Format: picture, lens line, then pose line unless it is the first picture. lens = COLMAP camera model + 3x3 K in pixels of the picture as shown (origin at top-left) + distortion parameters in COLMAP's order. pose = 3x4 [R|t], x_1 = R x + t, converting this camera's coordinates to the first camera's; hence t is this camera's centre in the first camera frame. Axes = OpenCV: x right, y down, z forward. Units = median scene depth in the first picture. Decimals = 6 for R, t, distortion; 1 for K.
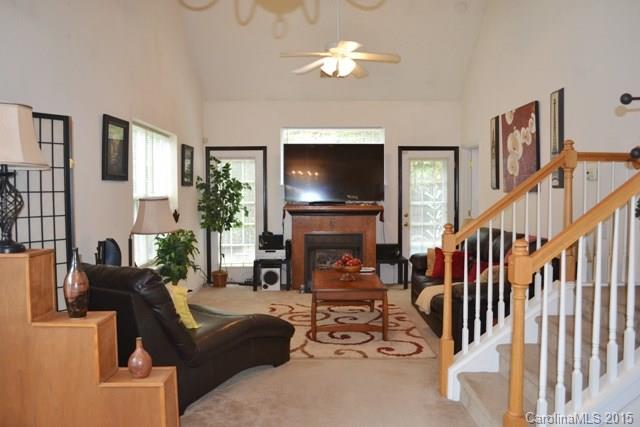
lens RADIAL K [[504.8, 0, 320.0], [0, 504.8, 213.5], [0, 0, 1]] dist [-0.073293, -0.002782]
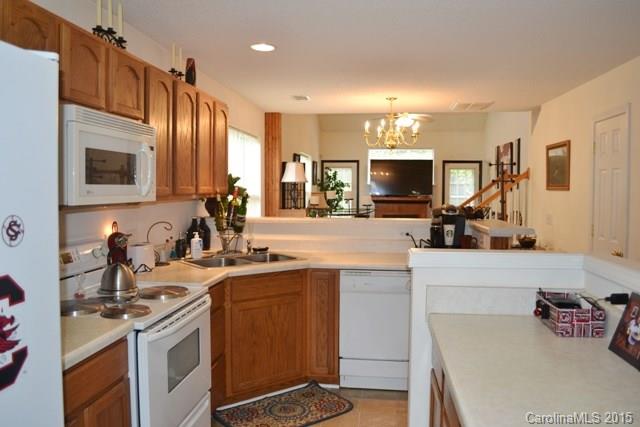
lens RADIAL K [[504.8, 0, 320.0], [0, 504.8, 213.5], [0, 0, 1]] dist [-0.073293, -0.002782]
pose [[0.991568, 0.014395, -0.128786, -0.021014], [-0.012646, 0.999816, 0.014391, 0.015179], [0.128970, -0.012641, 0.991568, -0.627741]]
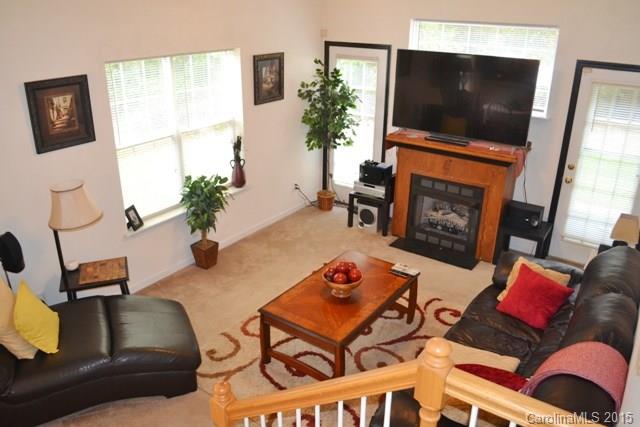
lens RADIAL K [[504.8, 0, 320.0], [0, 504.8, 213.5], [0, 0, 1]] dist [-0.073293, -0.002782]
pose [[0.814378, 0.235367, -0.530462, 0.270340], [-0.036149, 0.932862, 0.358415, -0.166565], [0.579207, -0.272710, 0.768211, 0.302426]]
